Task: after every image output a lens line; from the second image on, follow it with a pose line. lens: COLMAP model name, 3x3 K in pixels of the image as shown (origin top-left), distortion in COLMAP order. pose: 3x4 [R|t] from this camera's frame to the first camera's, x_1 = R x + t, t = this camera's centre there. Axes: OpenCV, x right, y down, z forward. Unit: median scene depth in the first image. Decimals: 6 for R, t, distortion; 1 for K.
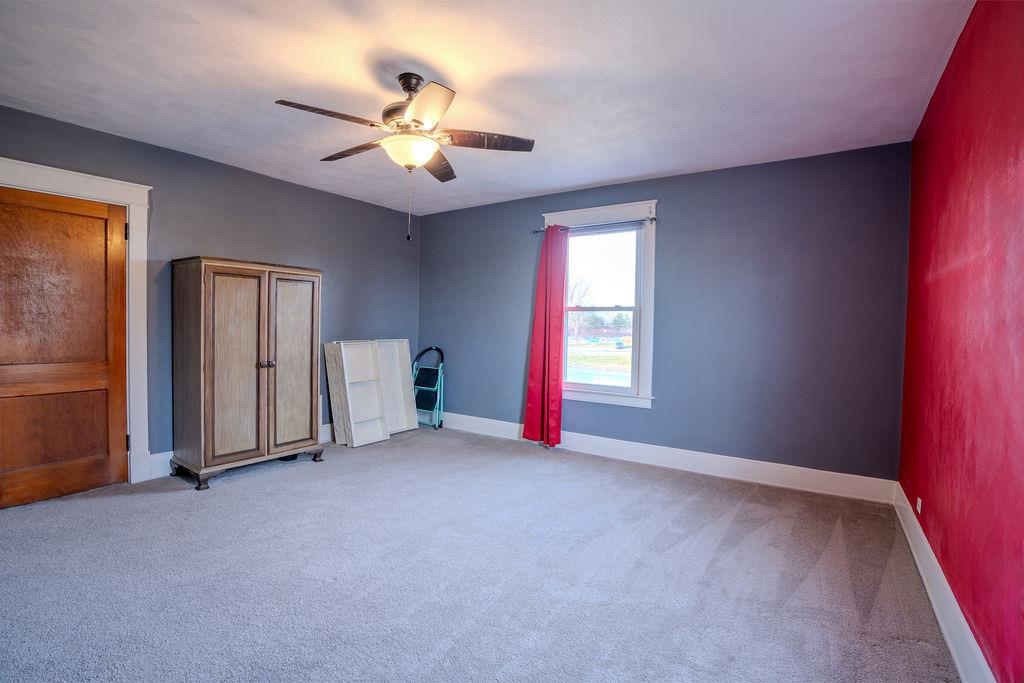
lens RADIAL K [[462.6, 0, 512.8], [0, 462.6, 336.9], [0, 0, 1]] dist [-0.058112, 0.000068]
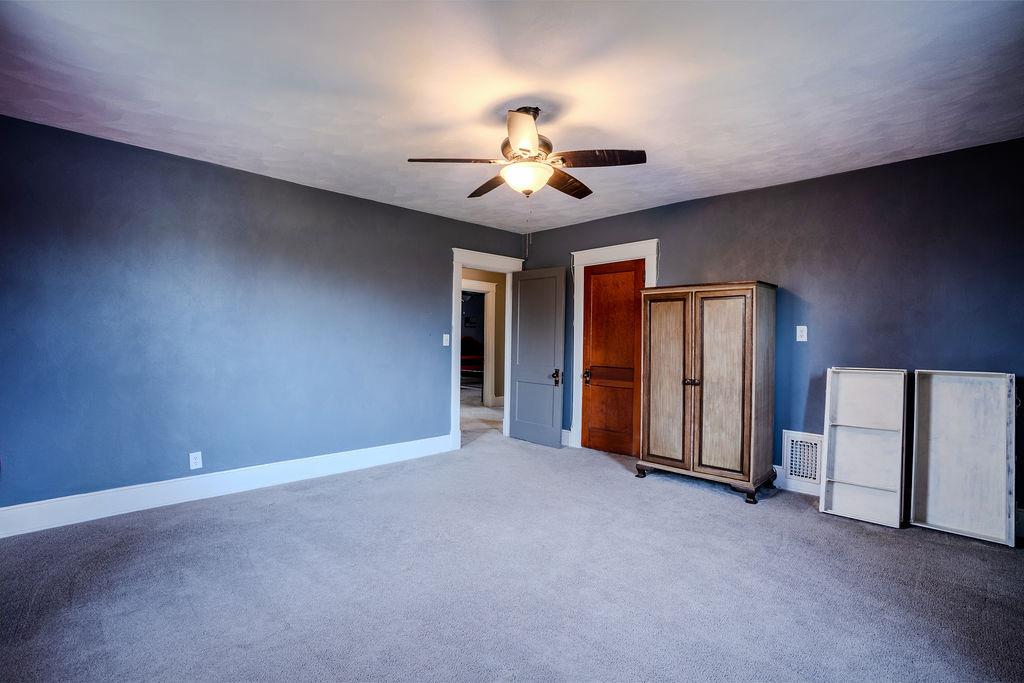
lens RADIAL K [[462.6, 0, 512.8], [0, 462.6, 336.9], [0, 0, 1]] dist [-0.058112, 0.000068]
pose [[-0.161394, -0.017986, -0.986726, 0.558555], [-0.041684, 0.999066, -0.011392, -0.013677], [0.986009, 0.039292, -0.161993, 0.770948]]
